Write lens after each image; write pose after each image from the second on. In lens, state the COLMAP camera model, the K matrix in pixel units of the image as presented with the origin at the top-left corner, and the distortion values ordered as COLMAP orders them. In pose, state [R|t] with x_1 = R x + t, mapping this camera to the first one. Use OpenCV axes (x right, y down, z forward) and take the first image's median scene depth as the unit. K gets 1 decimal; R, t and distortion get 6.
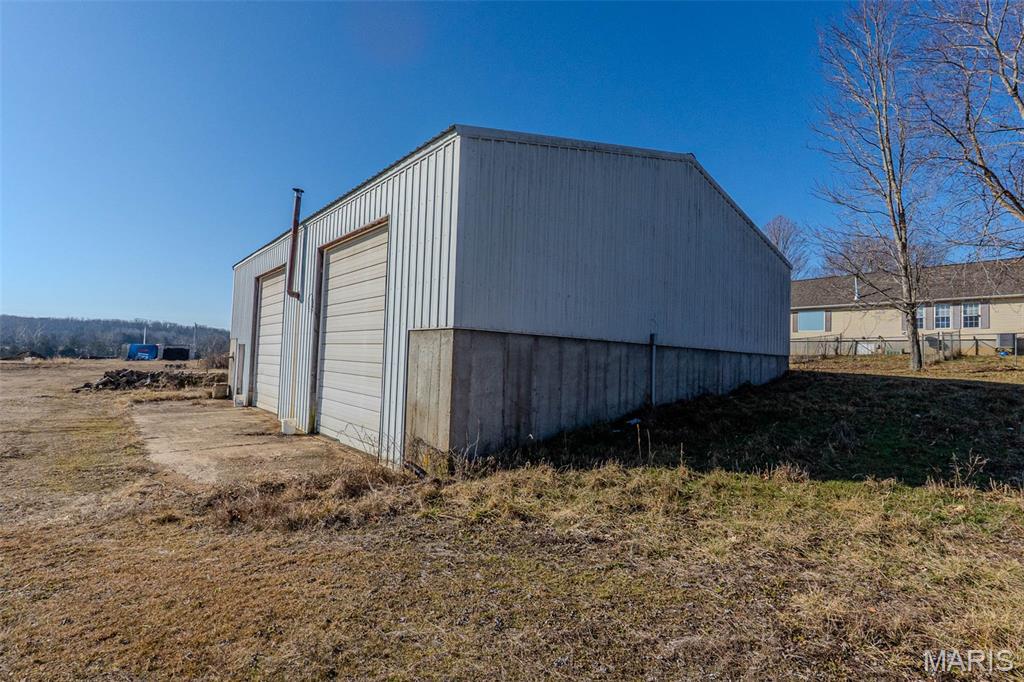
lens RADIAL K [[468.8, 0, 512.0], [0, 468.8, 341.0], [0, 0, 1]] dist [-0.001618, -0.000186]
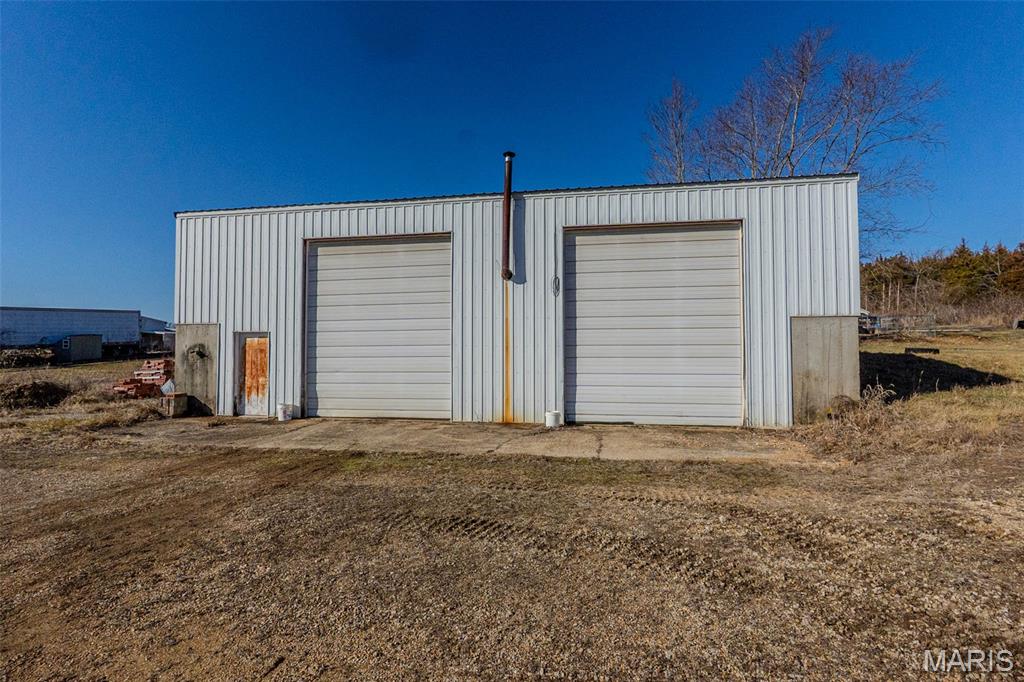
lens RADIAL K [[351.0, 0, 515.1], [0, 351.0, 332.4], [0, 0, 1]] dist [-0.007204, -0.000023]
pose [[0.738507, -0.028941, 0.673625, -0.957795], [0.007676, 0.999374, 0.034521, -0.012402], [-0.674203, -0.020324, 0.738267, 0.543131]]
